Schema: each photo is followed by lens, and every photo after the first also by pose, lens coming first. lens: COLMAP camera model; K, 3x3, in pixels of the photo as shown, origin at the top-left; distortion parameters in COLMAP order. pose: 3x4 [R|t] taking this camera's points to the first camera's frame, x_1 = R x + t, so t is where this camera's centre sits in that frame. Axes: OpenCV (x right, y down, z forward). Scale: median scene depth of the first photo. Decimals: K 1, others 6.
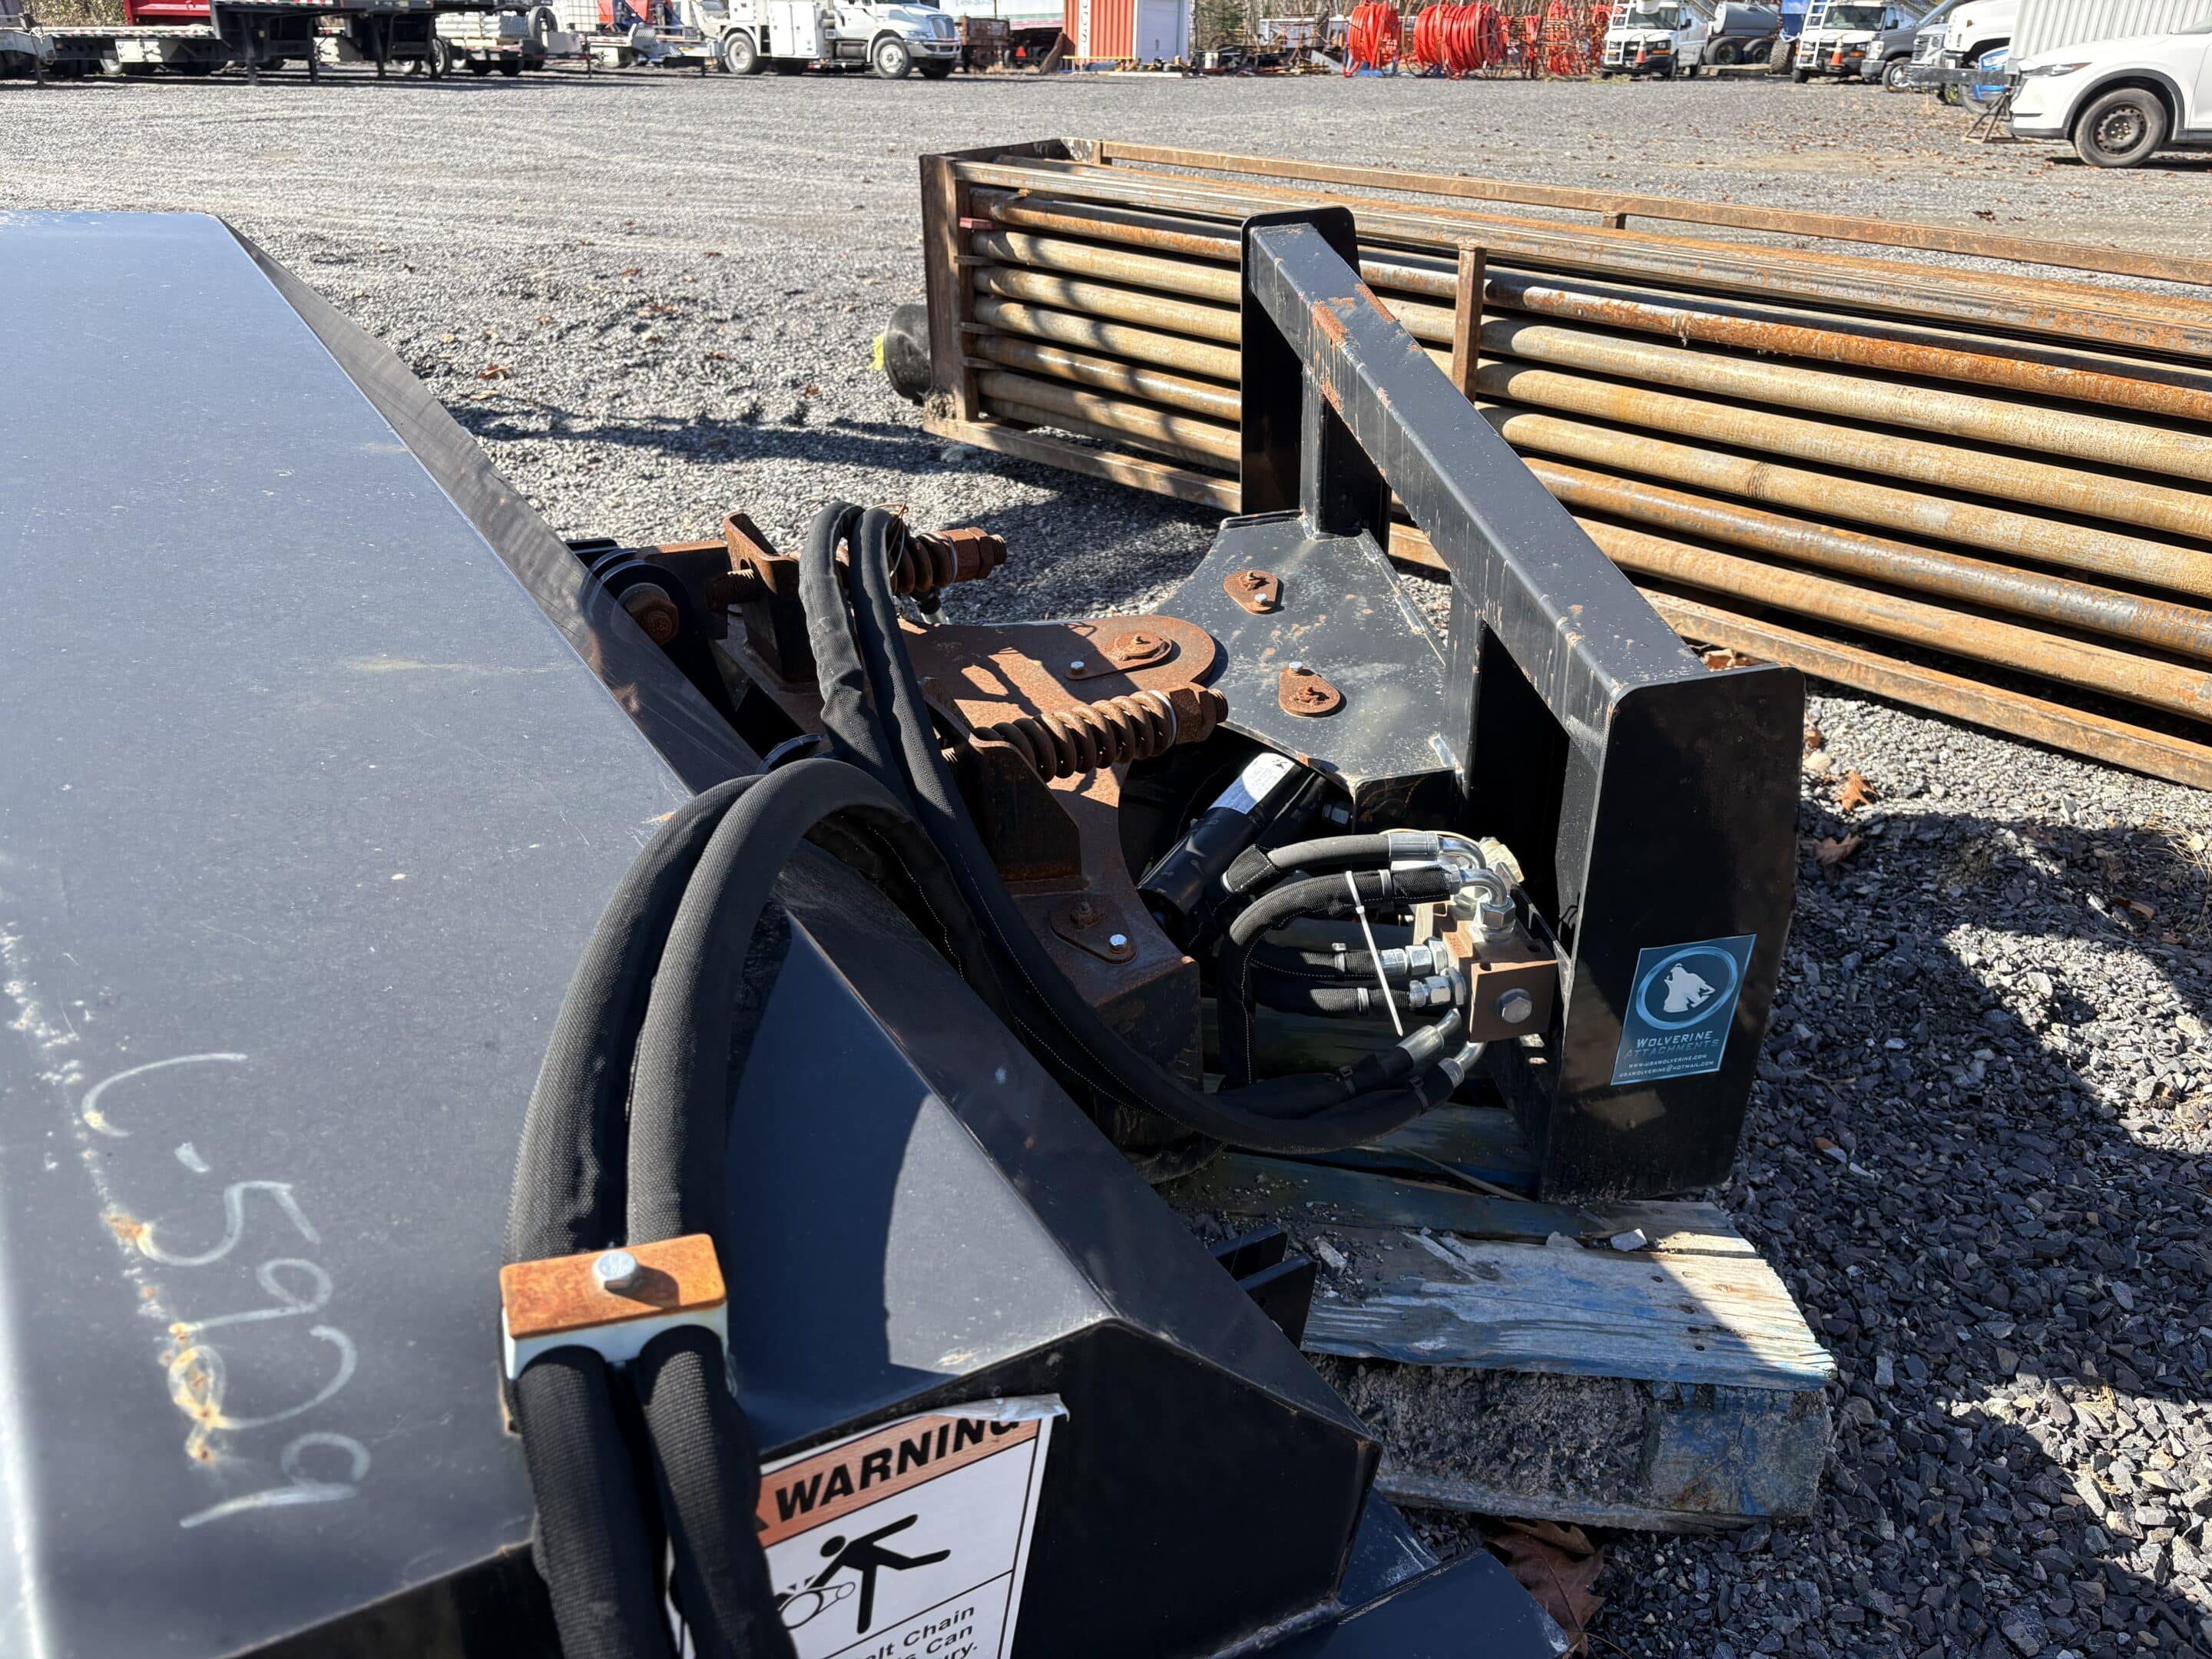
lens RADIAL K [[1736.4, 0, 1106.0], [0, 1736.4, 829.5], [0, 0, 1]] dist [0.031359, -0.003862]
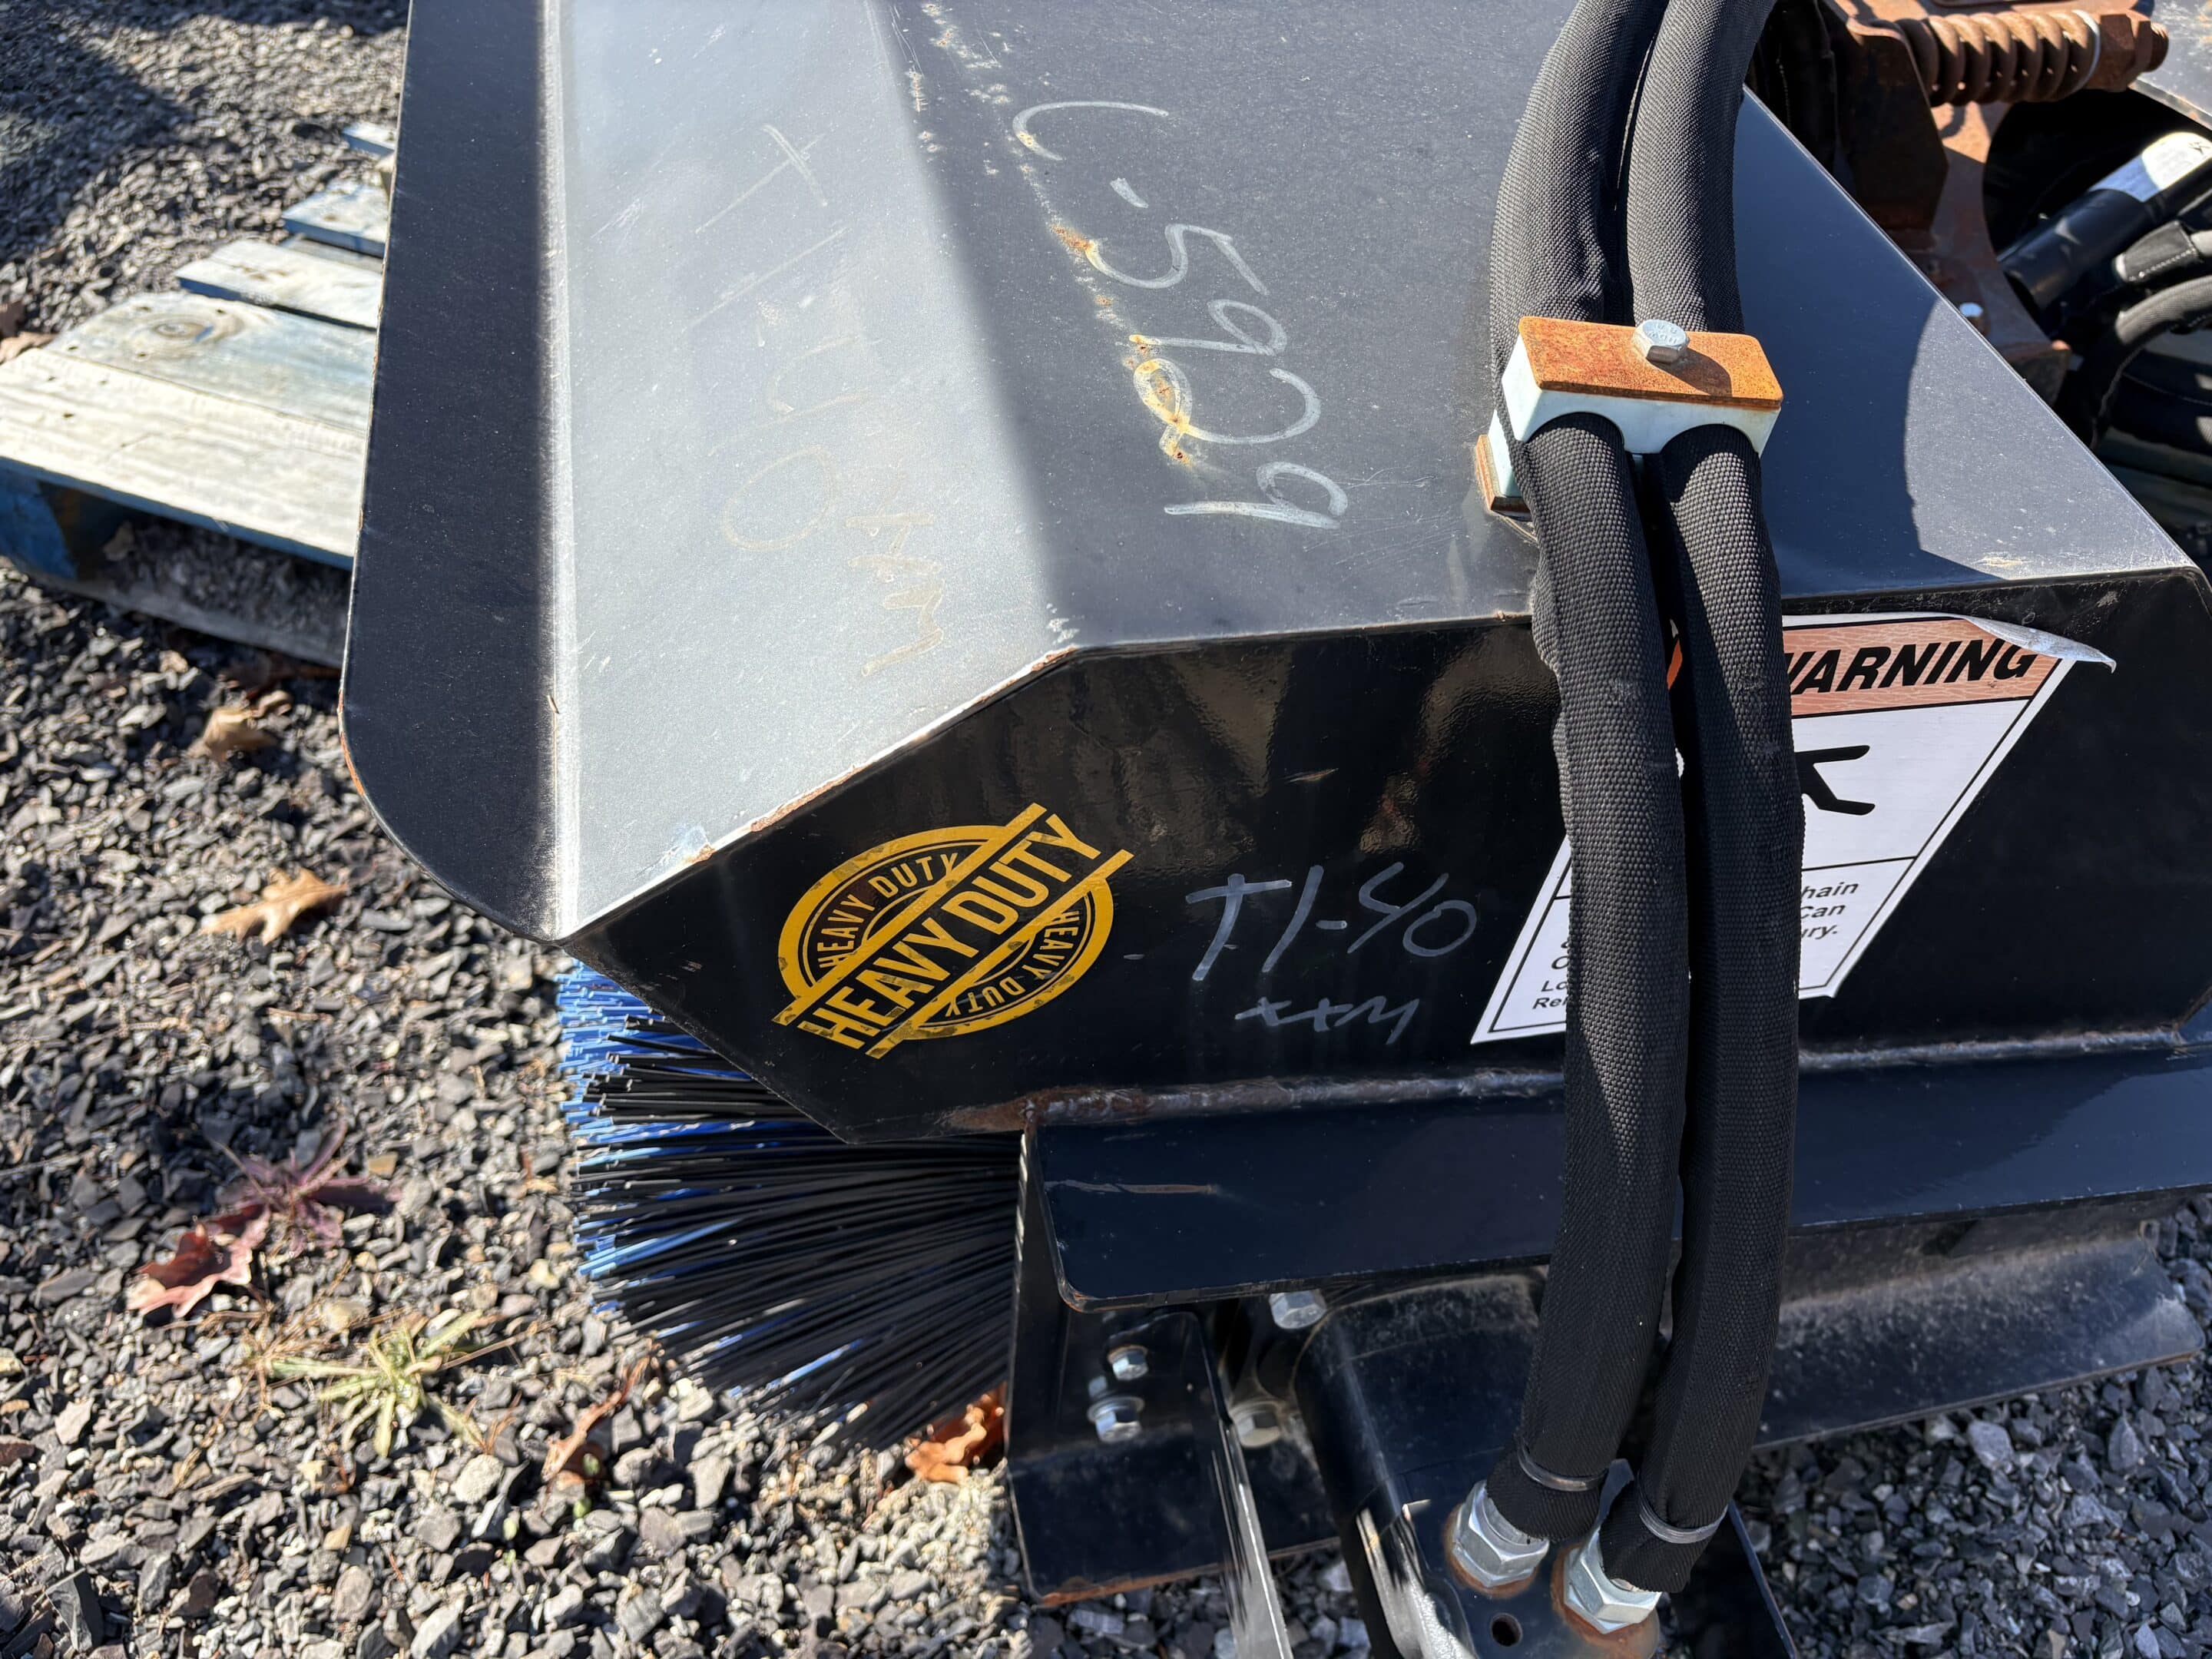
lens RADIAL K [[1756.7, 0, 1107.0], [0, 1756.7, 858.7], [0, 0, 1]] dist [0.009434, 0.002353]
pose [[0.939038, 0.238250, -0.247879, -0.113884], [-0.154679, 0.936642, 0.314287, 0.113393], [0.307053, -0.256786, 0.916395, 0.041116]]
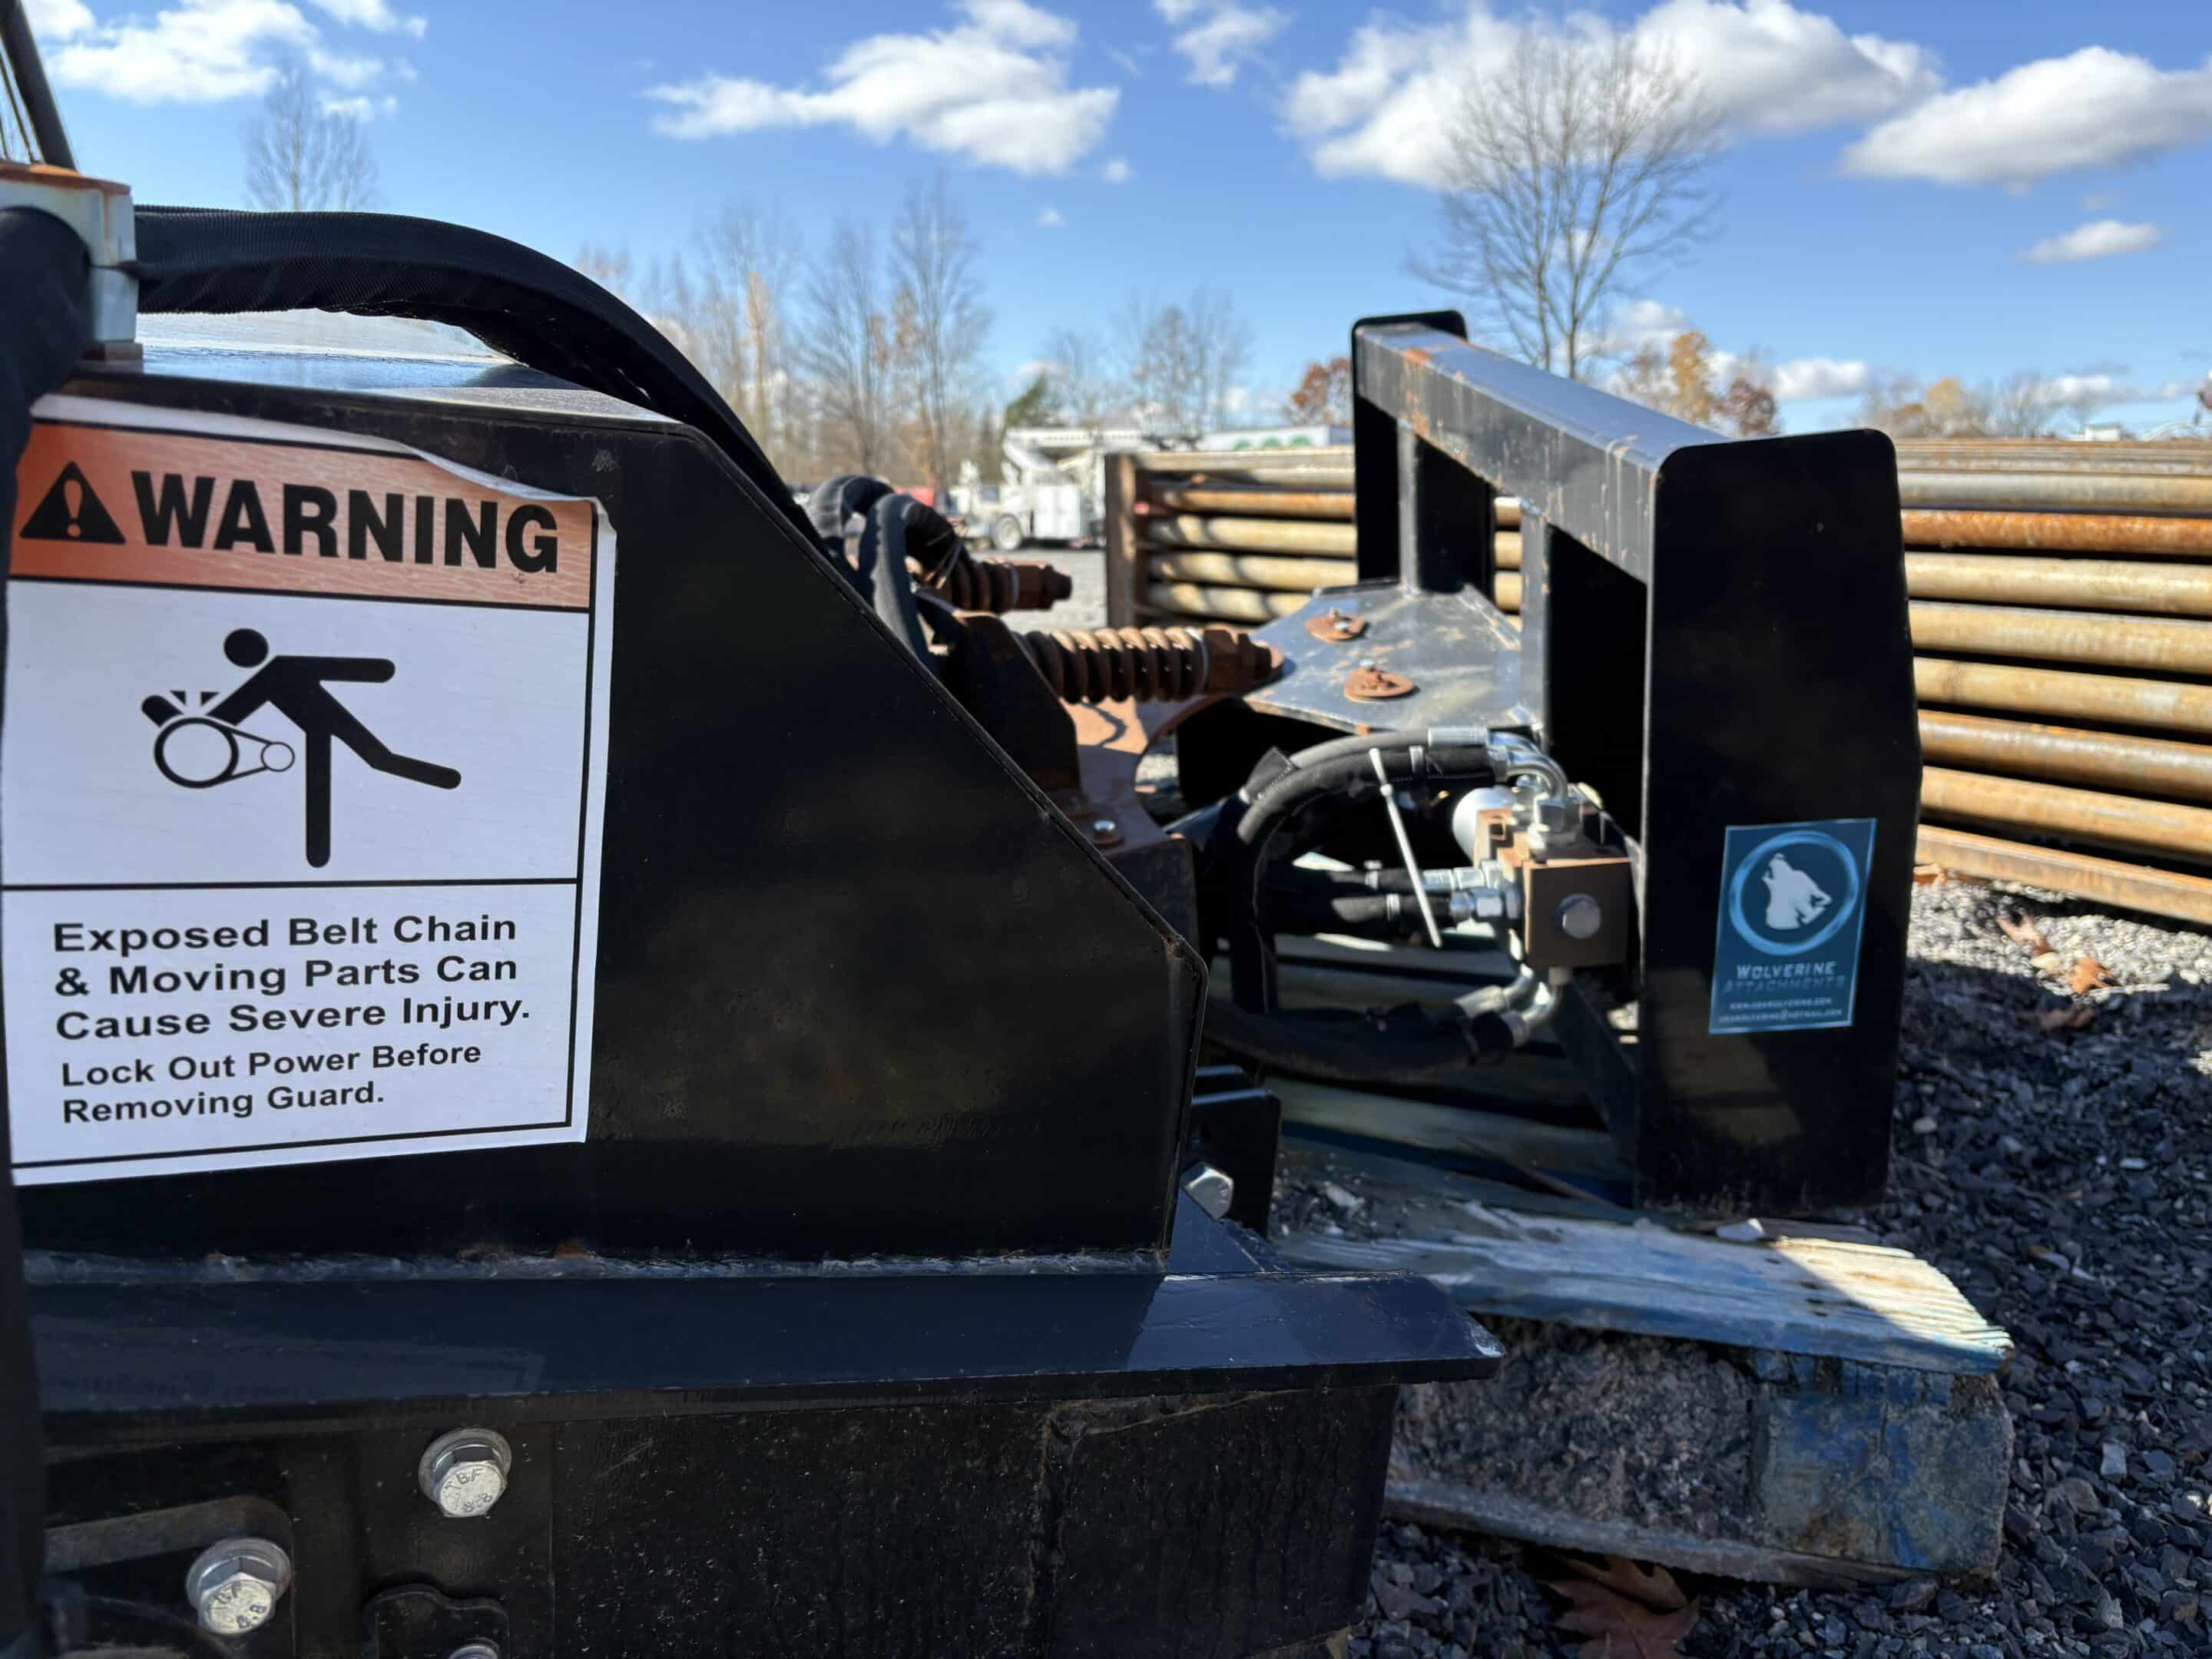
lens RADIAL K [[1742.8, 0, 1140.1], [0, 1742.8, 862.9], [0, 0, 1]] dist [0.078787, -0.106779]
pose [[0.991722, 0.017620, -0.127191, 0.139190], [-0.050459, 0.964332, -0.259841, 0.314119], [0.118076, 0.264107, 0.957238, 0.182812]]
